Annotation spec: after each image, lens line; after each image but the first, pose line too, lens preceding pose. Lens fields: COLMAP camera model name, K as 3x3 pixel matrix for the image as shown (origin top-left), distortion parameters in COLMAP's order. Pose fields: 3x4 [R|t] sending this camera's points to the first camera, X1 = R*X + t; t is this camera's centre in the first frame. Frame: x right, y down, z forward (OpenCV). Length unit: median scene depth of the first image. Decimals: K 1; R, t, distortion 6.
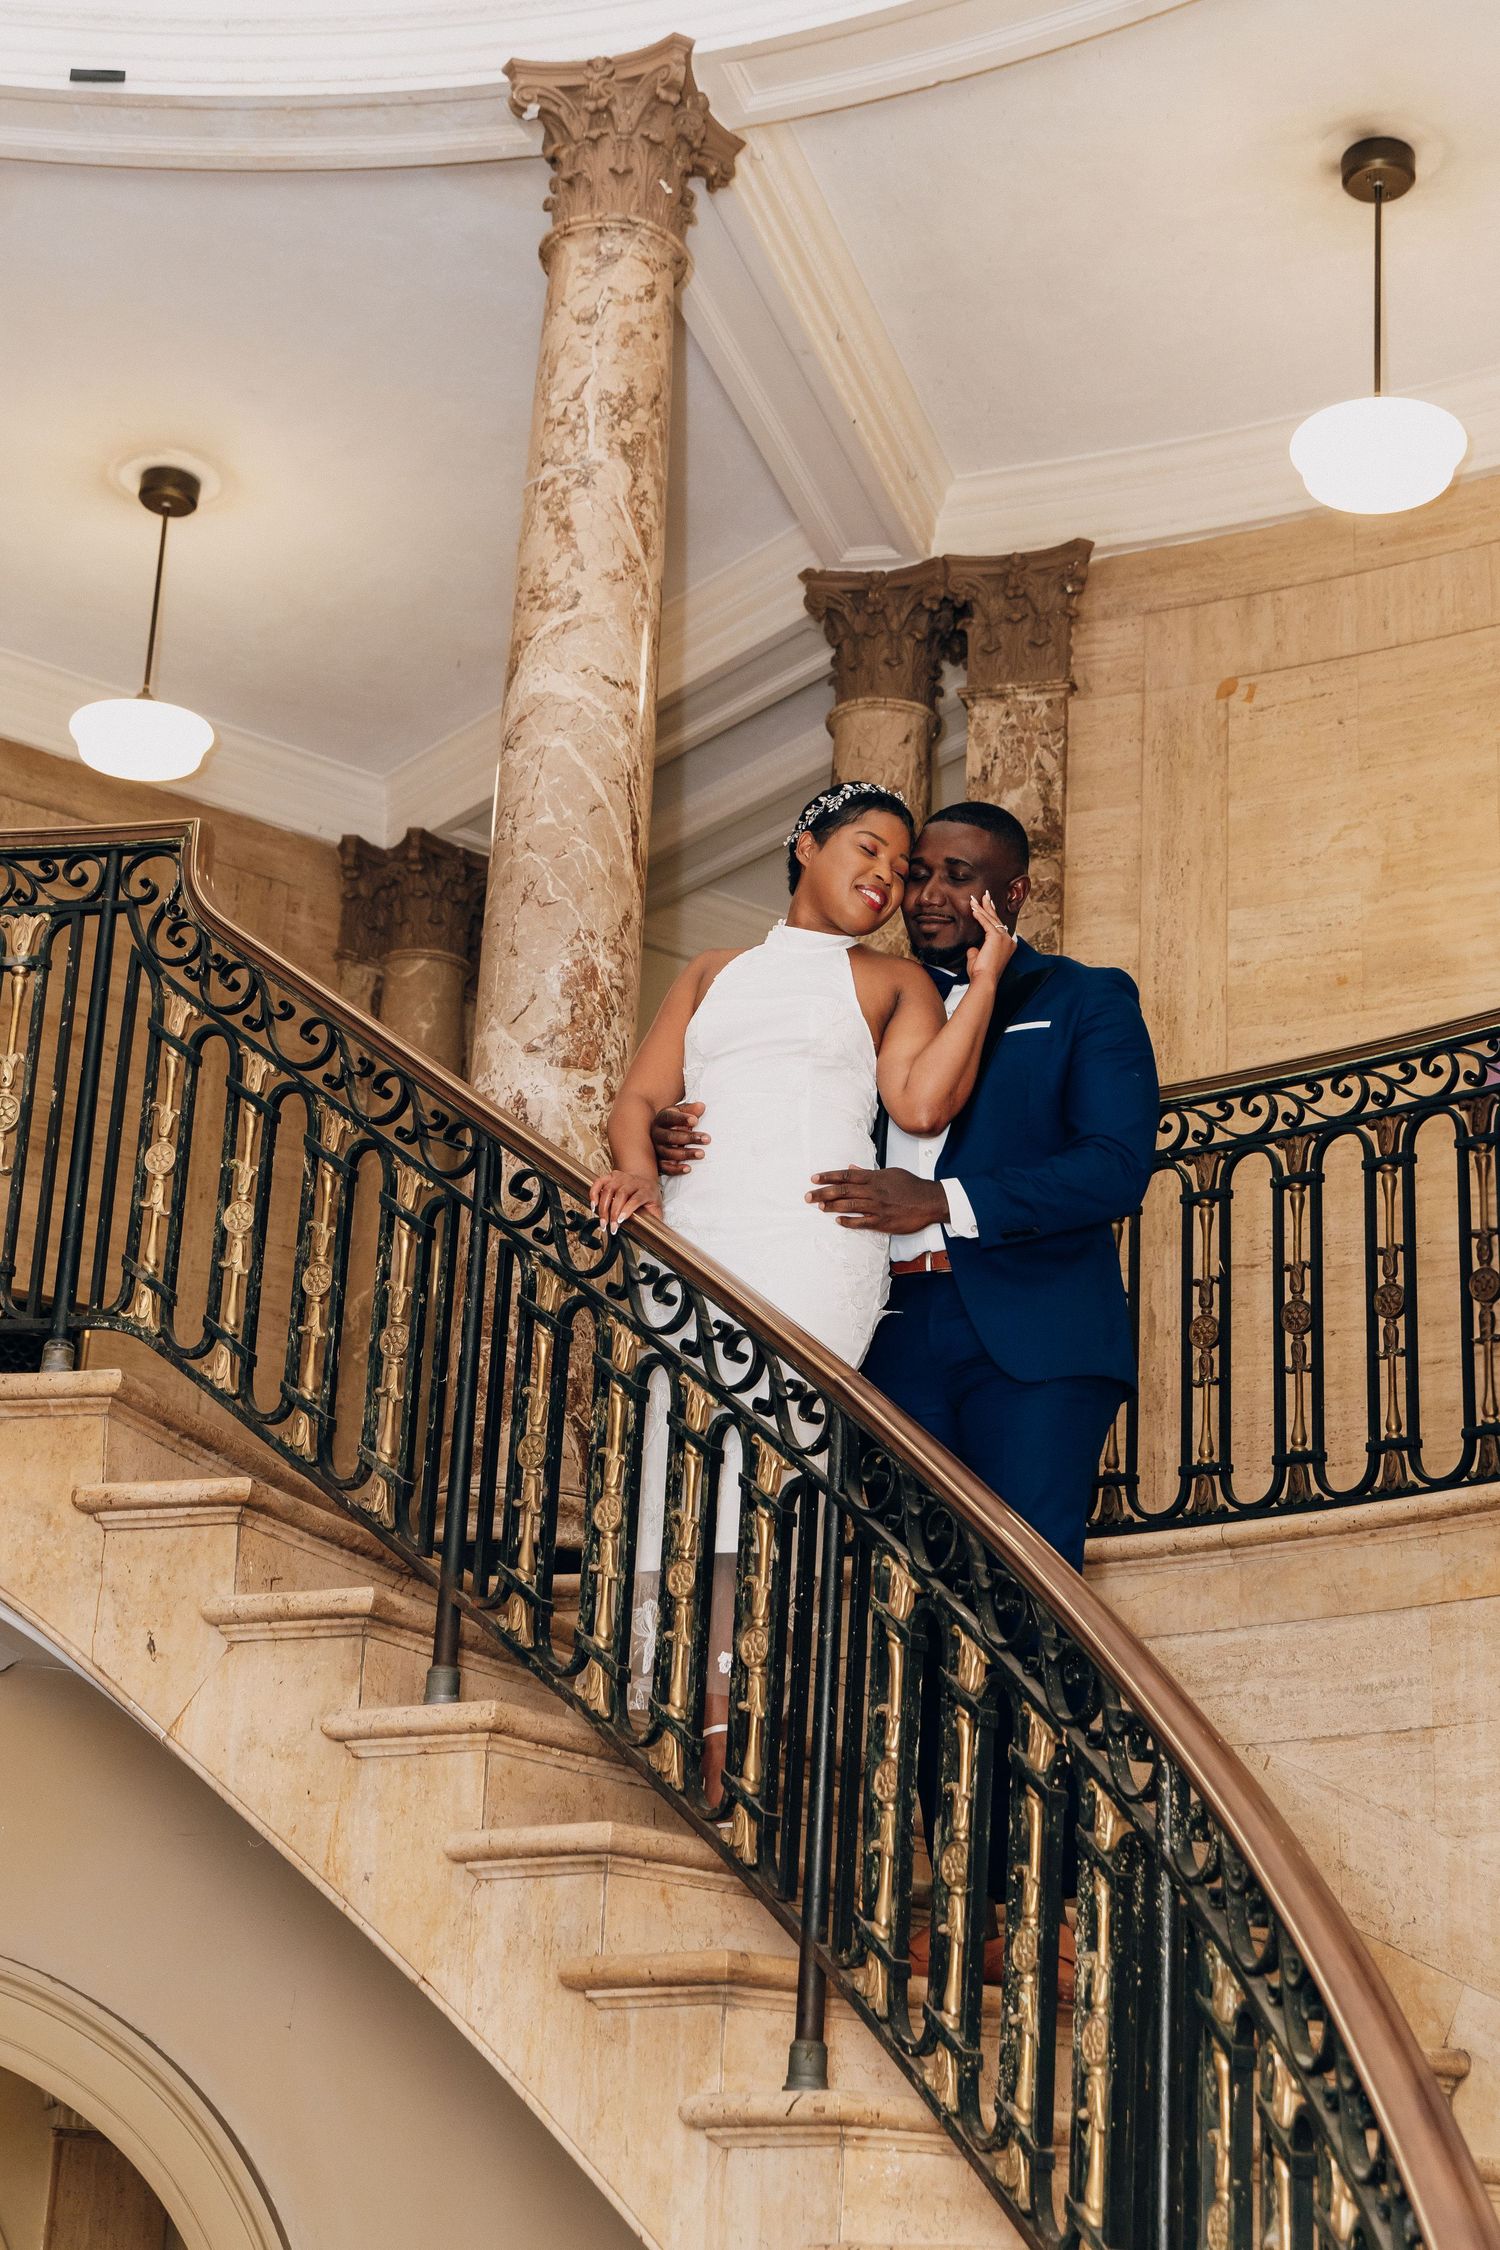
lens RADIAL K [[3432.4, 0, 723.4], [0, 3432.4, 1070.3], [0, 0, 1]] dist [0.016341, 0.010421]
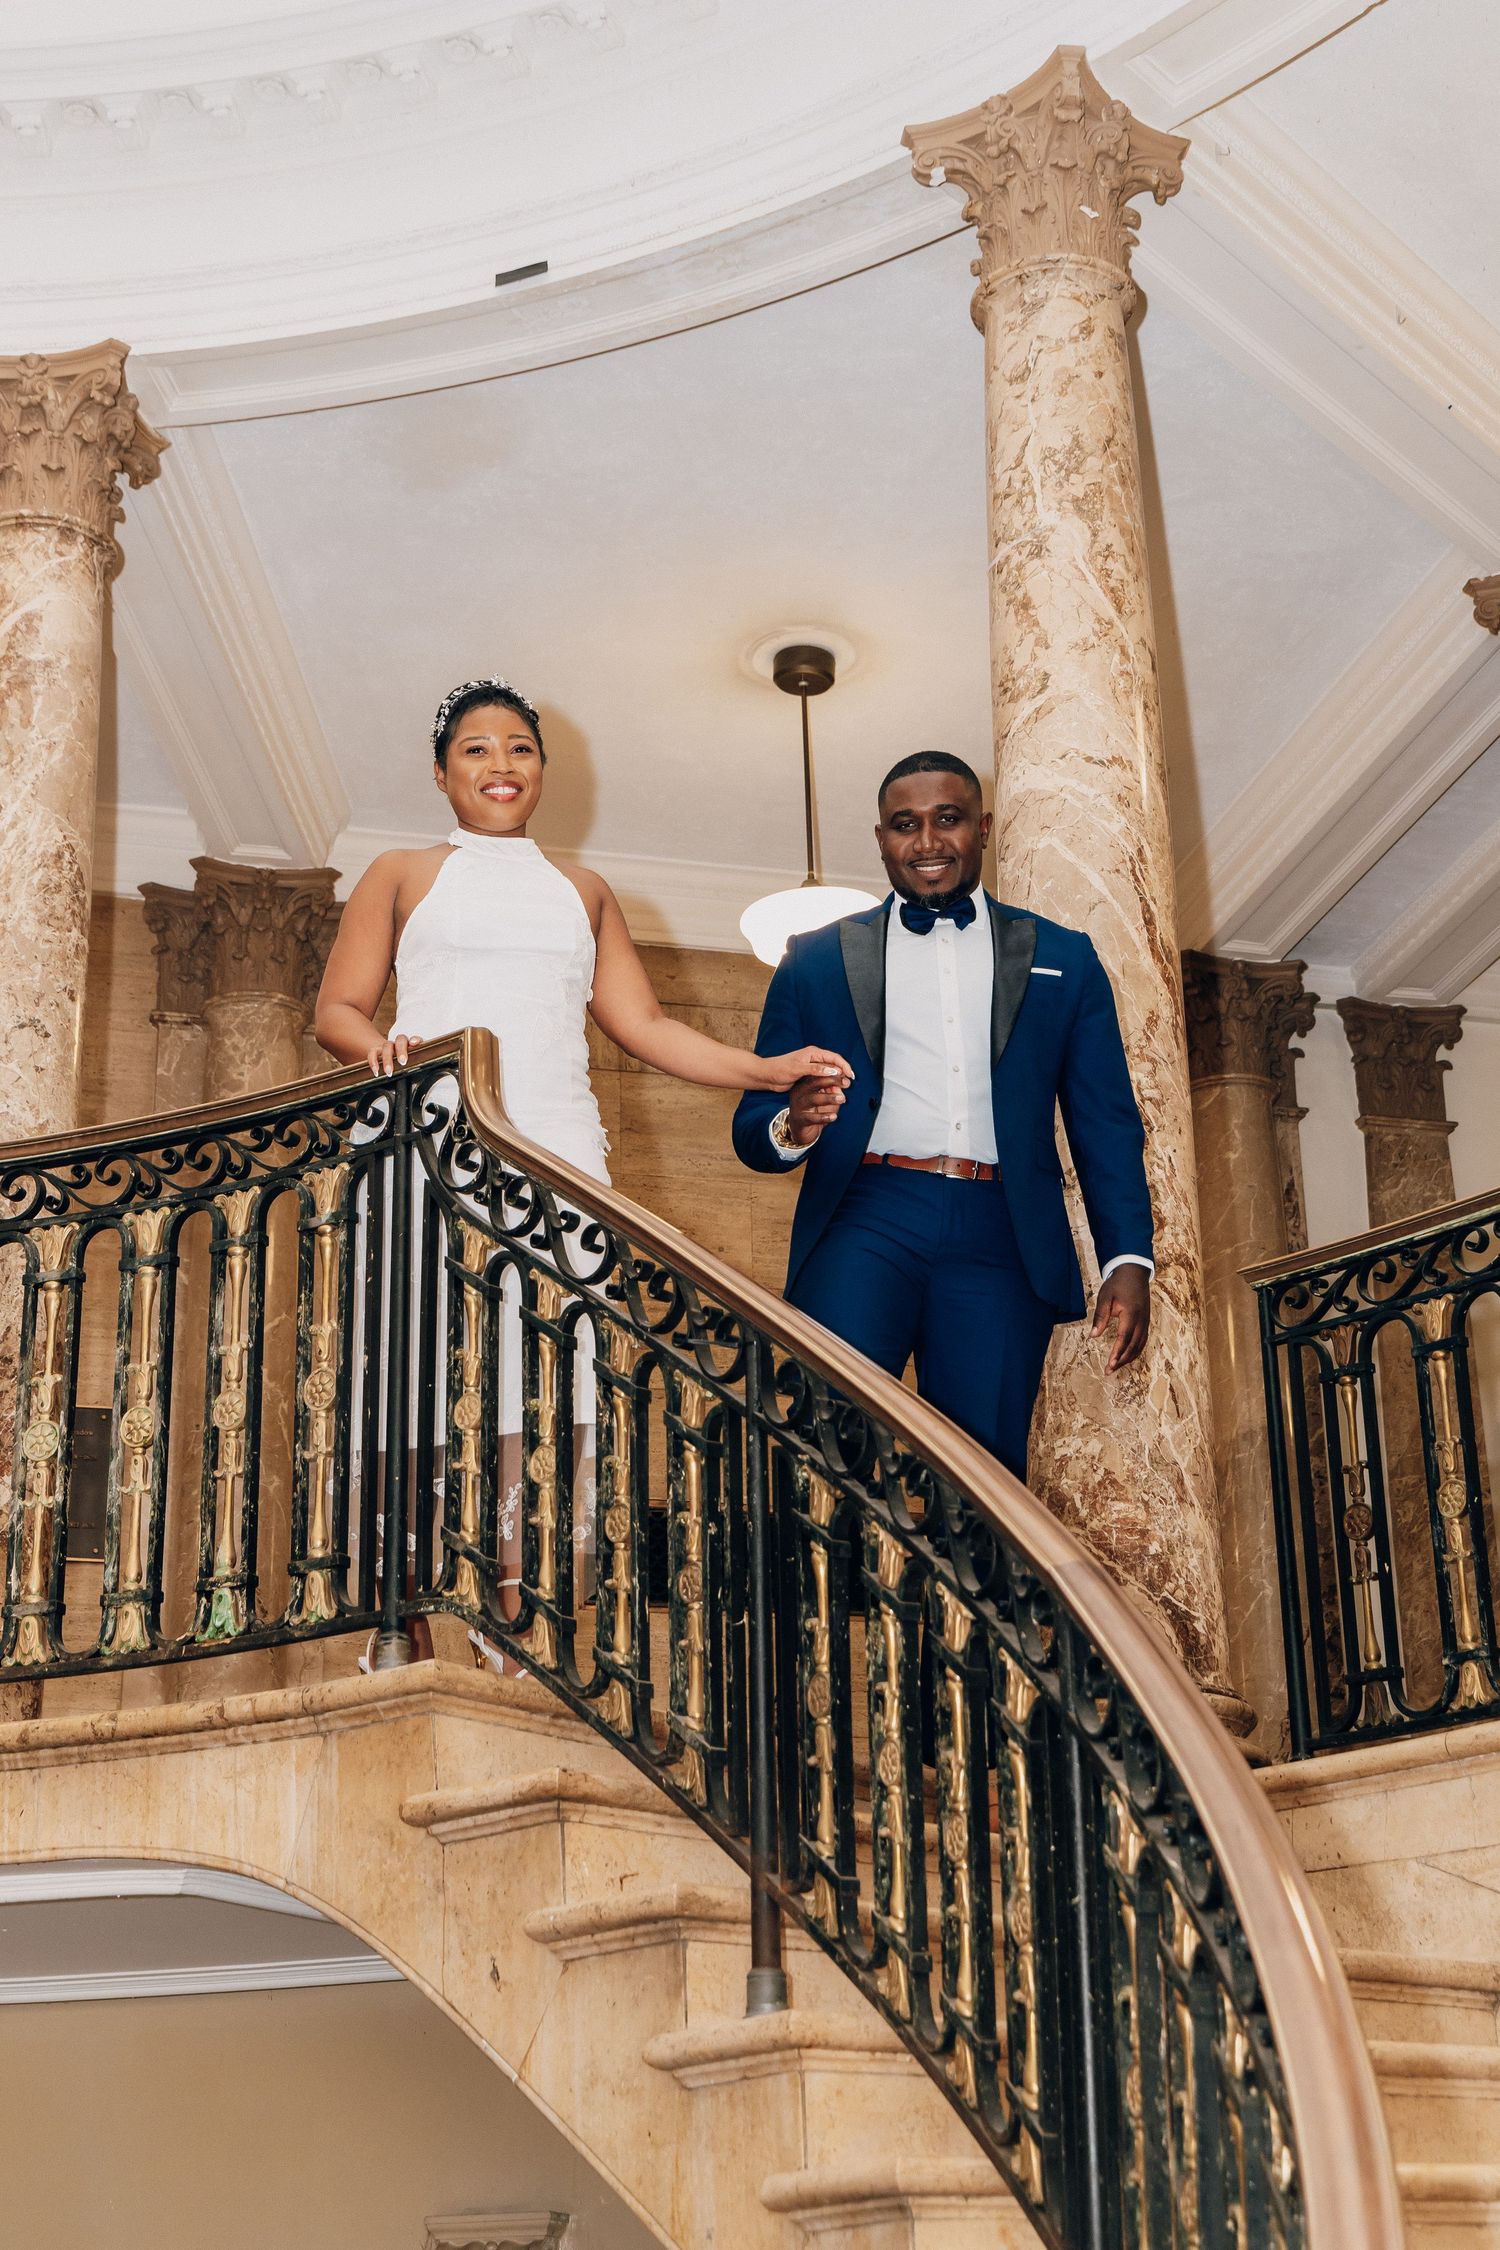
lens RADIAL K [[3359.1, 0, 719.7], [0, 3359.1, 1062.7], [0, 0, 1]] dist [0.021081, -0.053741]
pose [[0.920111, -0.205199, -0.333599, 0.174023], [0.189306, 0.978666, -0.079855, 0.016178], [0.342868, 0.010323, 0.939327, 0.172104]]
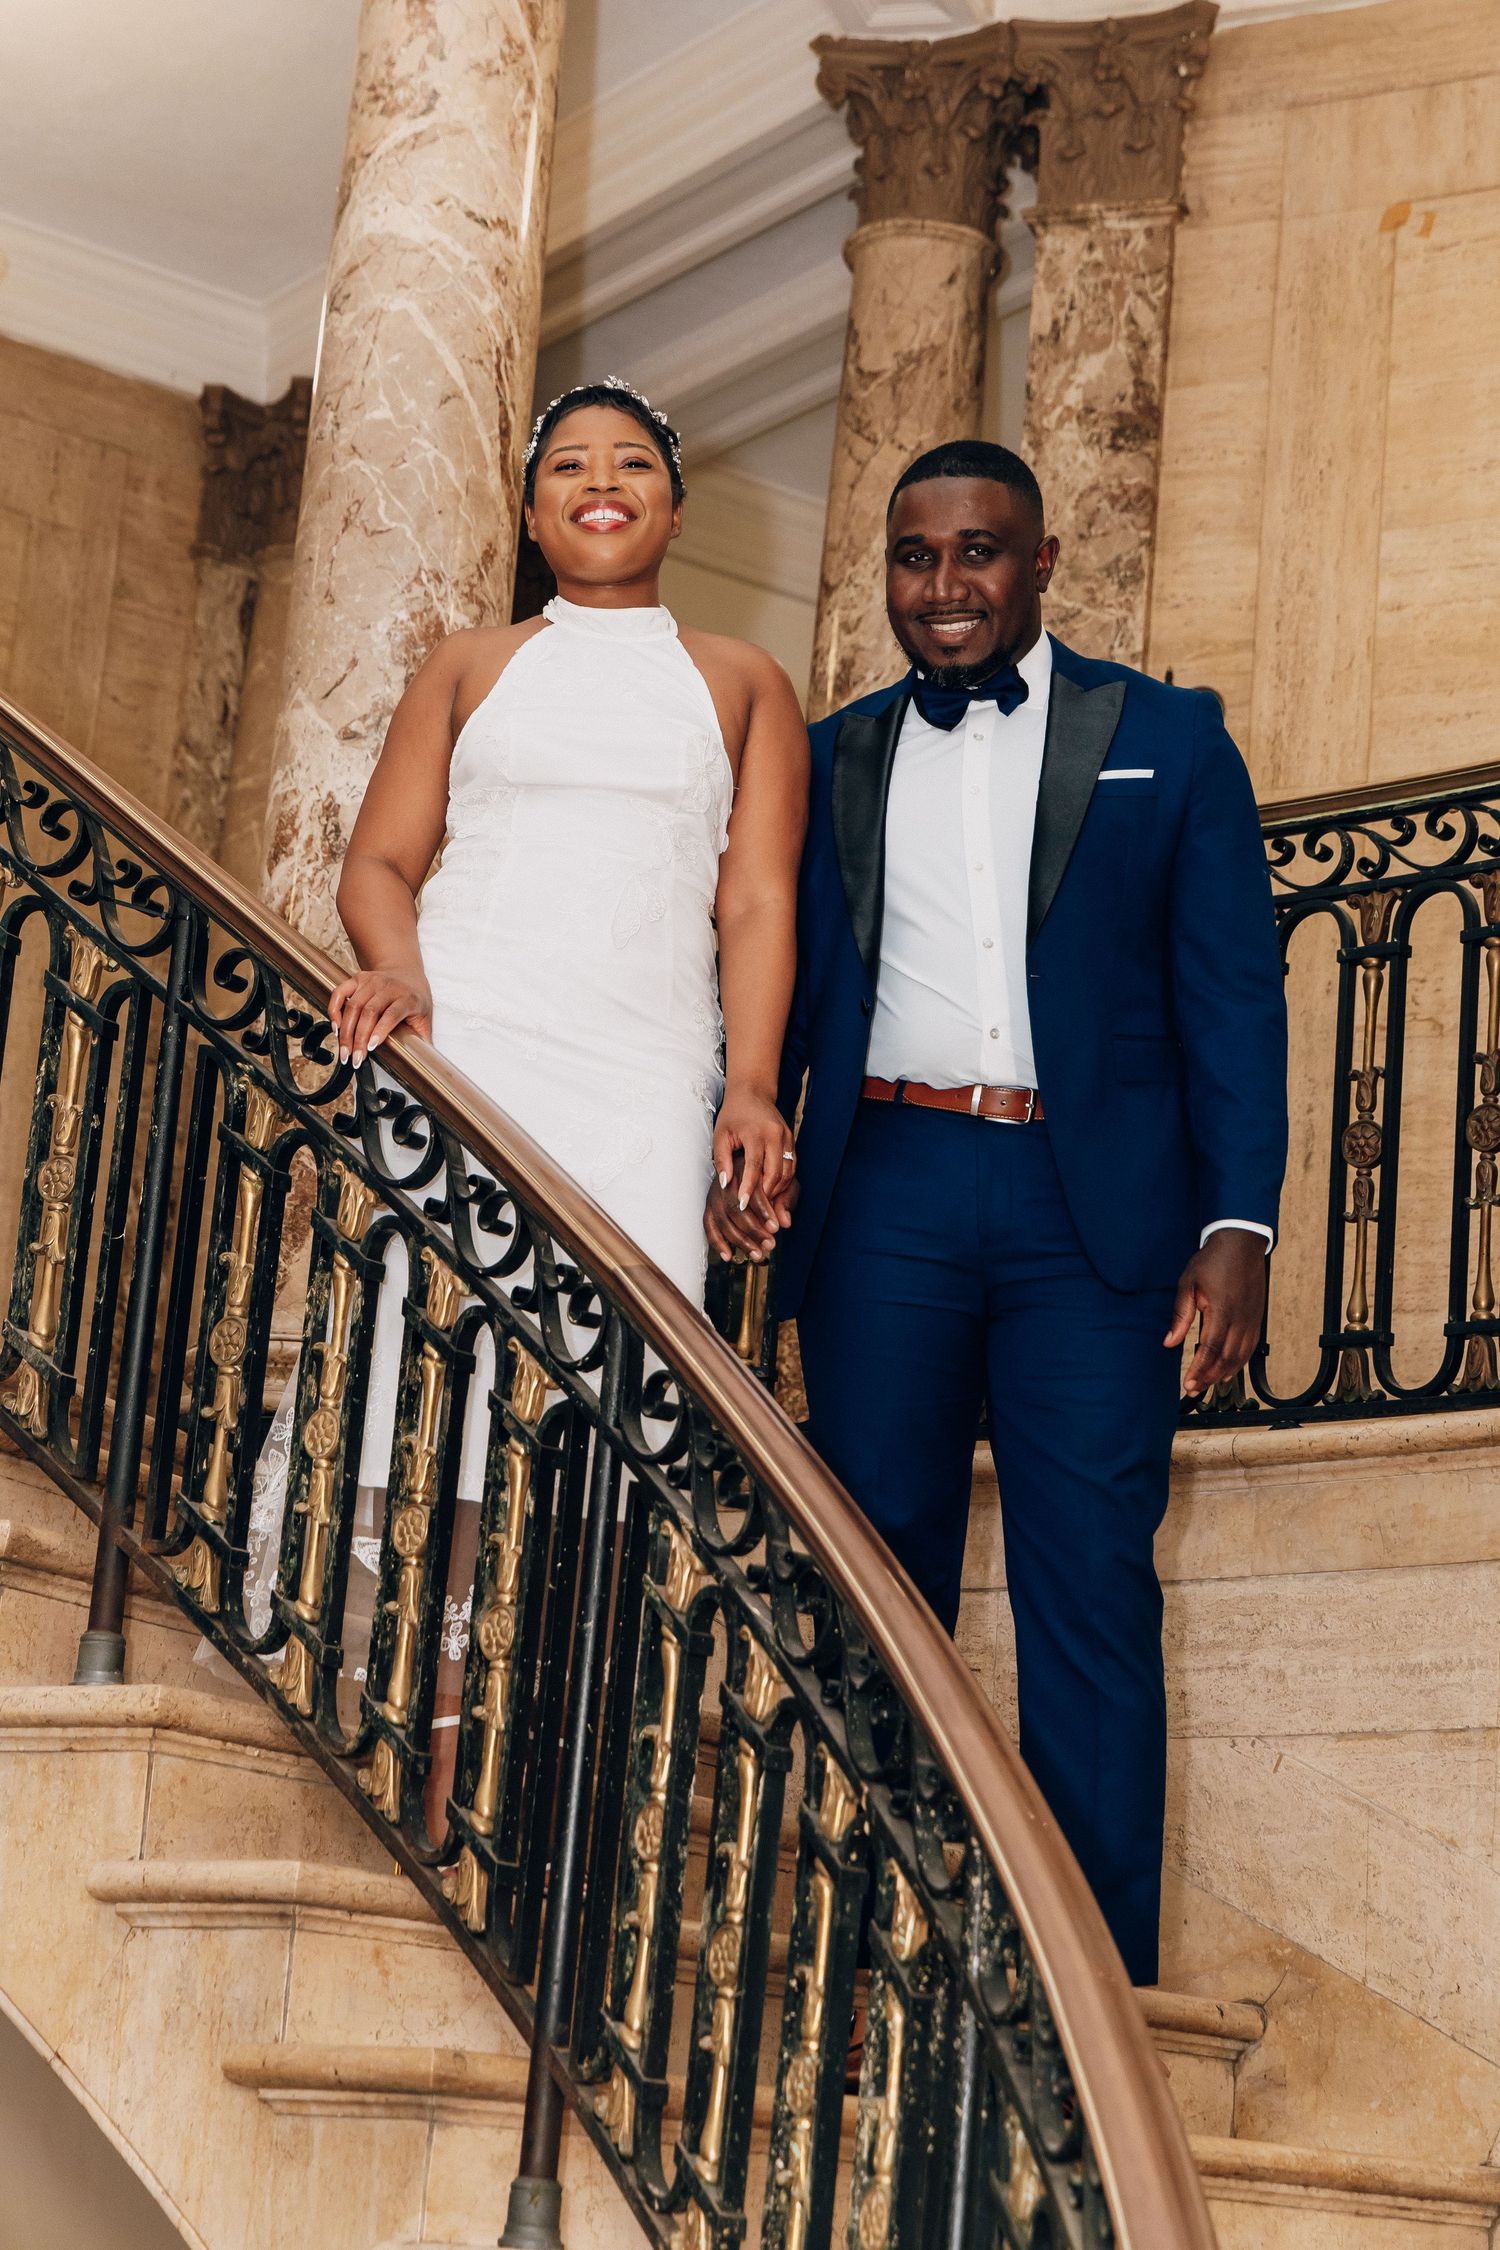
lens RADIAL K [[4627.3, 0, 715.2], [0, 4627.3, 1050.1], [0, 0, 1]] dist [0.039431, -0.066642]
pose [[0.999234, 0.022711, -0.031882, 0.059348], [-0.019857, 0.995997, 0.087149, -0.029302], [0.033734, -0.086449, 0.995685, 0.025355]]
